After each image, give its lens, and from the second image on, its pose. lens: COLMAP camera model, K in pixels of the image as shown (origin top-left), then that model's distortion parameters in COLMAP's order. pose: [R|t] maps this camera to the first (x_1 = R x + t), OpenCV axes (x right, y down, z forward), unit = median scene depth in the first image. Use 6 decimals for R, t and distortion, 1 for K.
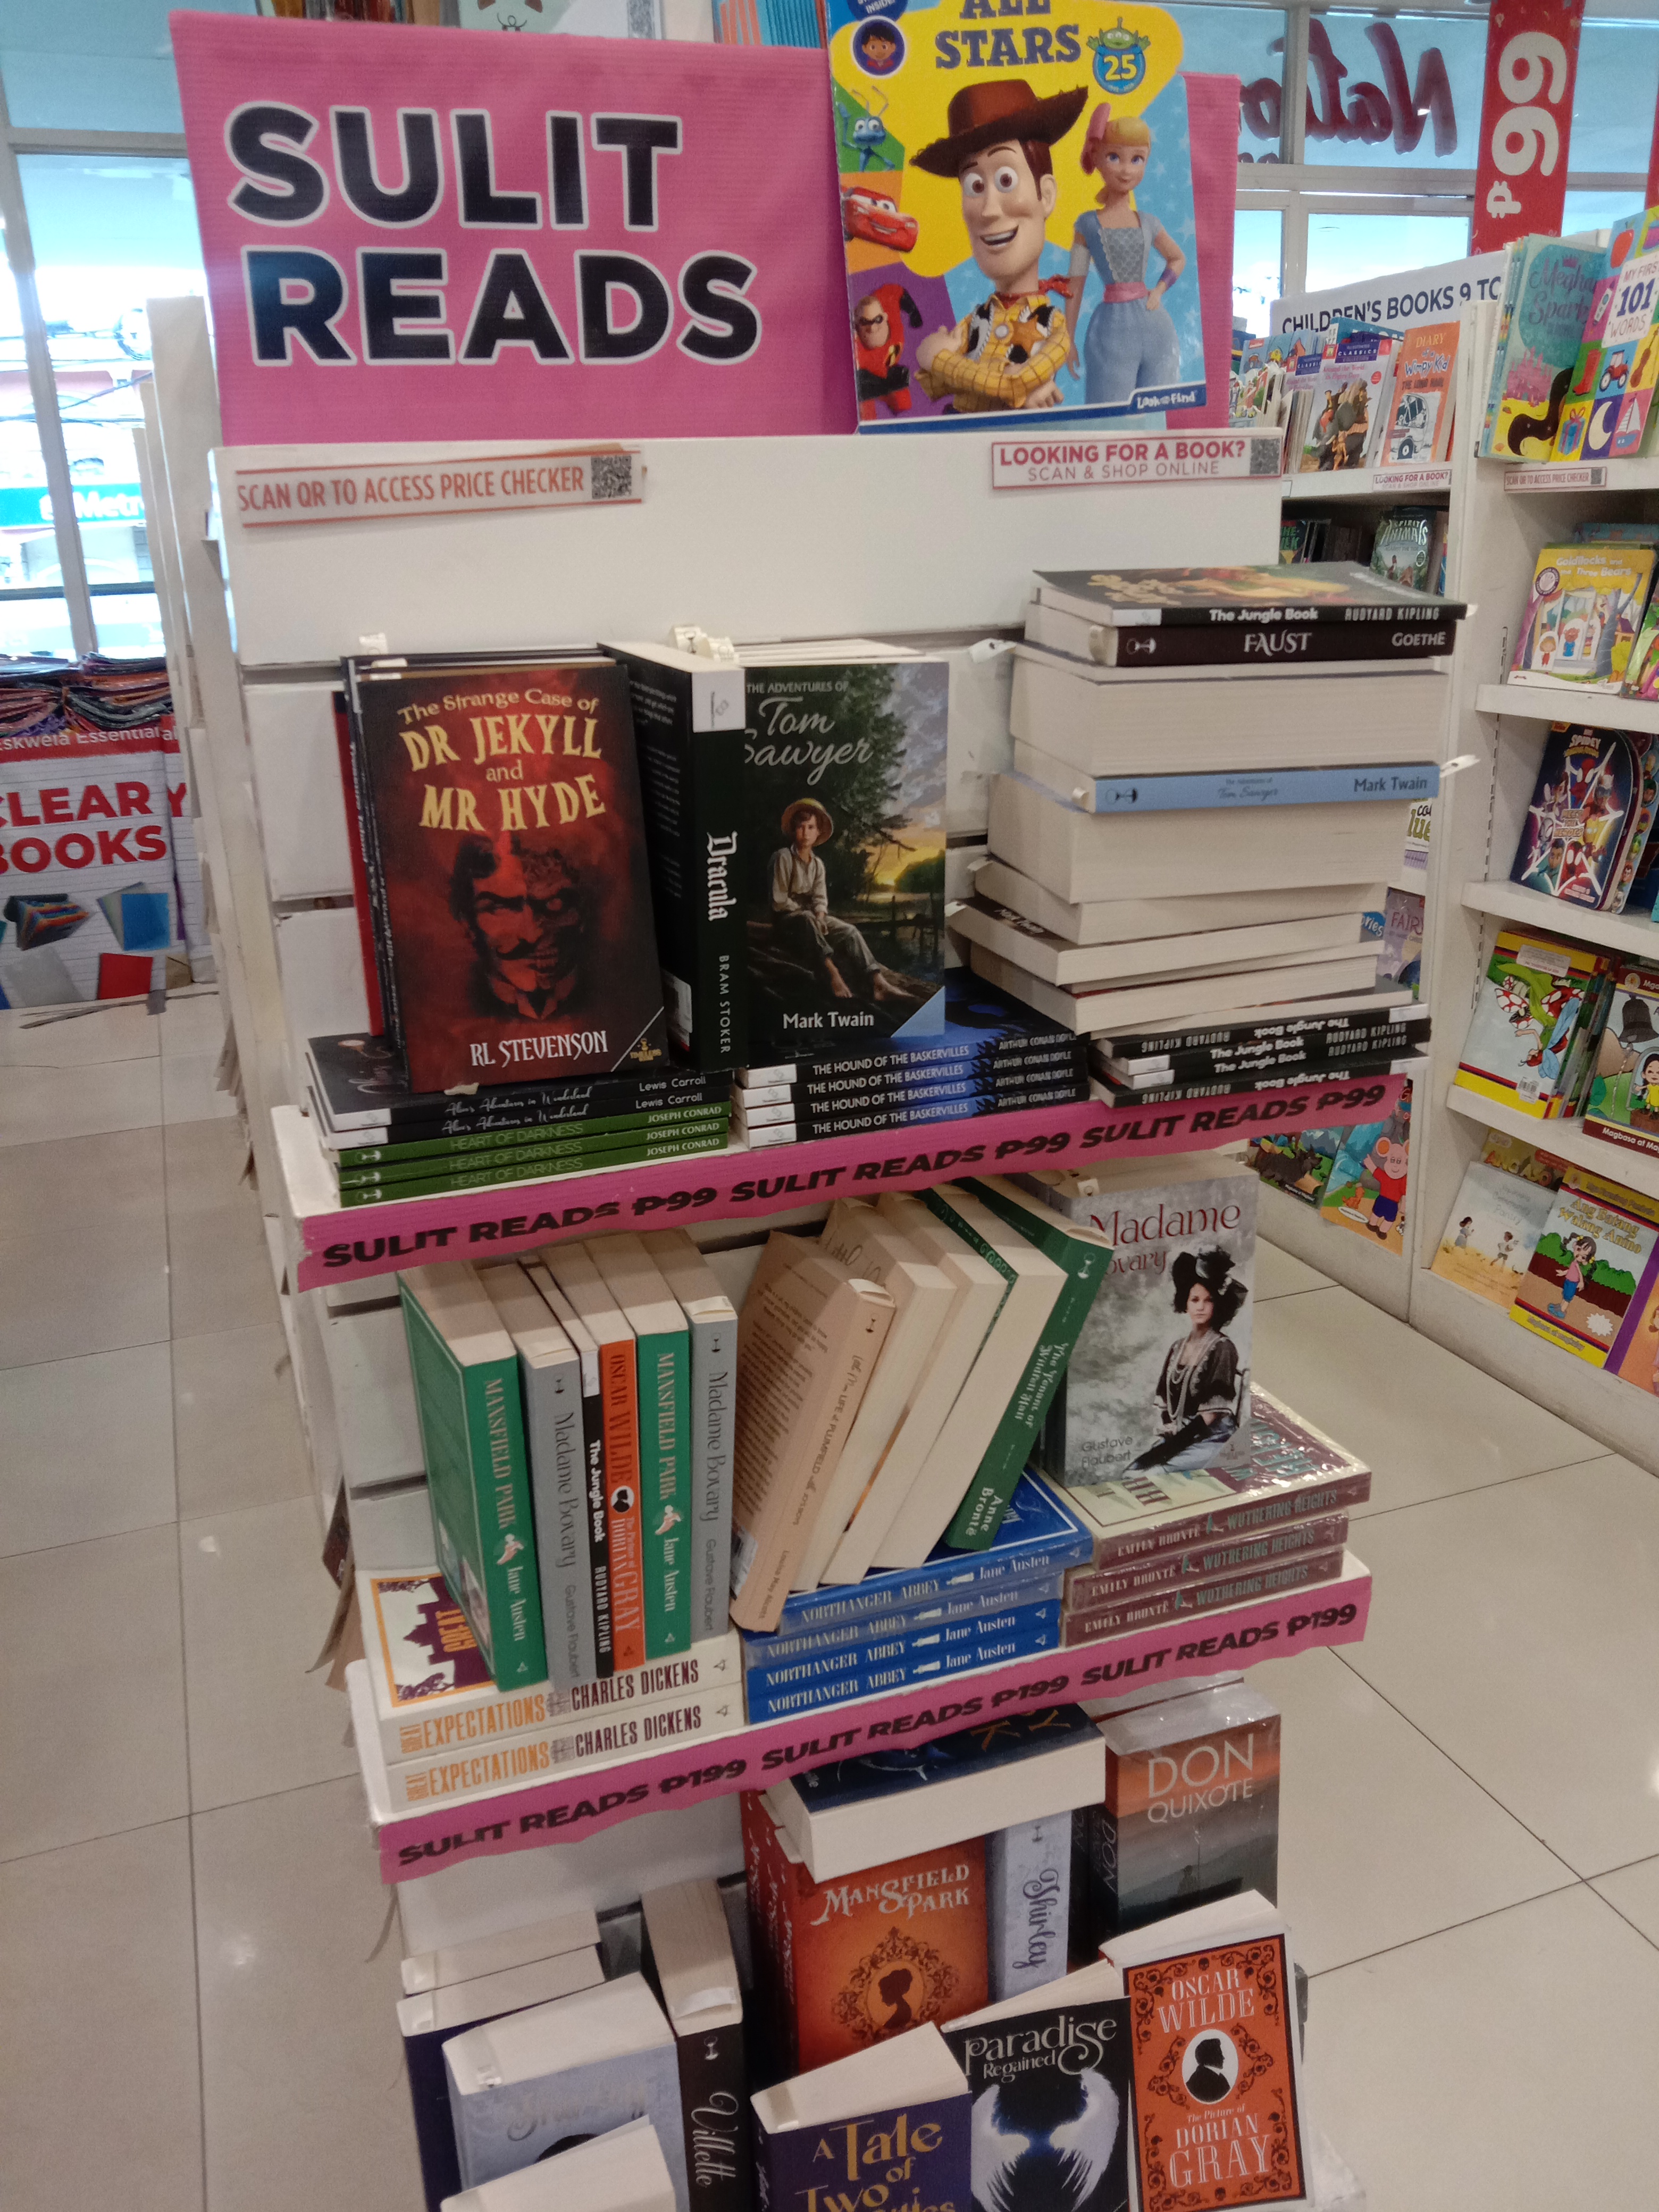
lens RADIAL K [[1825.0, 0, 829.5], [0, 1825.0, 1106.0], [0, 0, 1]] dist [-0.015340, -0.009483]
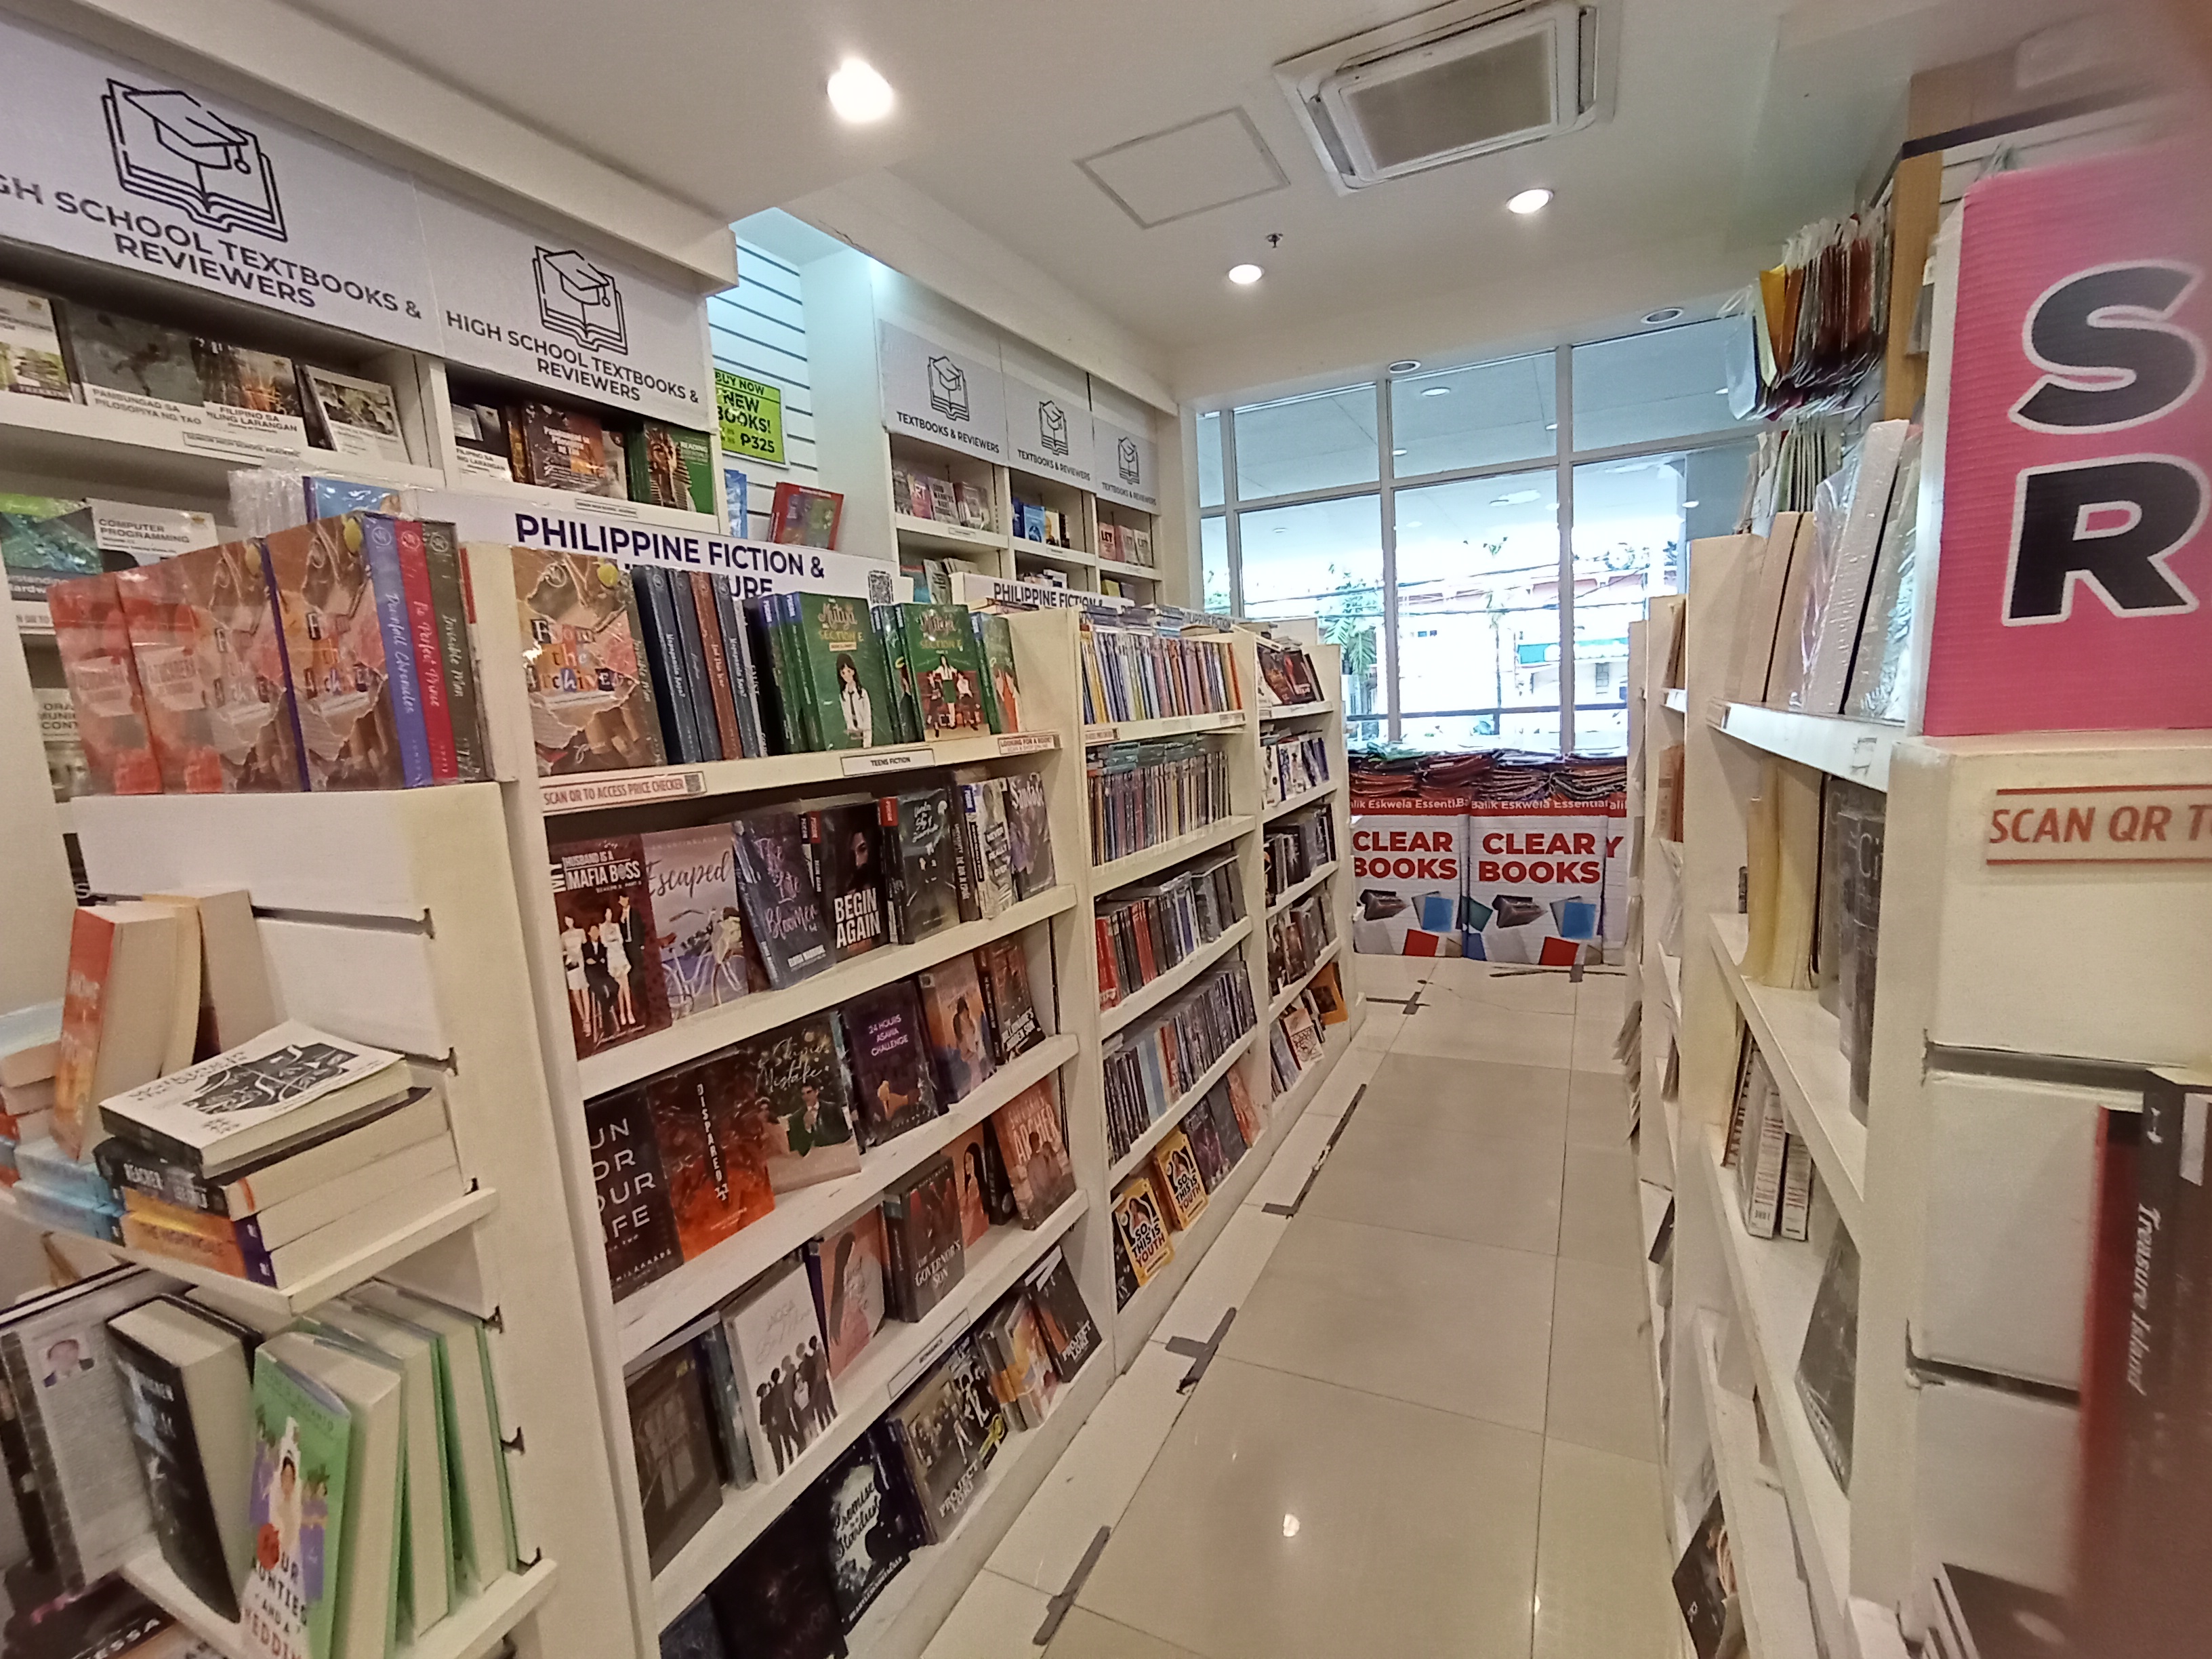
lens RADIAL K [[996.4, 0, 1106.0], [0, 996.4, 829.5], [0, 0, 1]] dist [-0.104852, 0.052458]
pose [[0.697664, 0.097568, -0.709750, -0.080353], [-0.185916, 0.981400, -0.047839, -0.066583], [0.691881, 0.165329, 0.702827, 0.136379]]
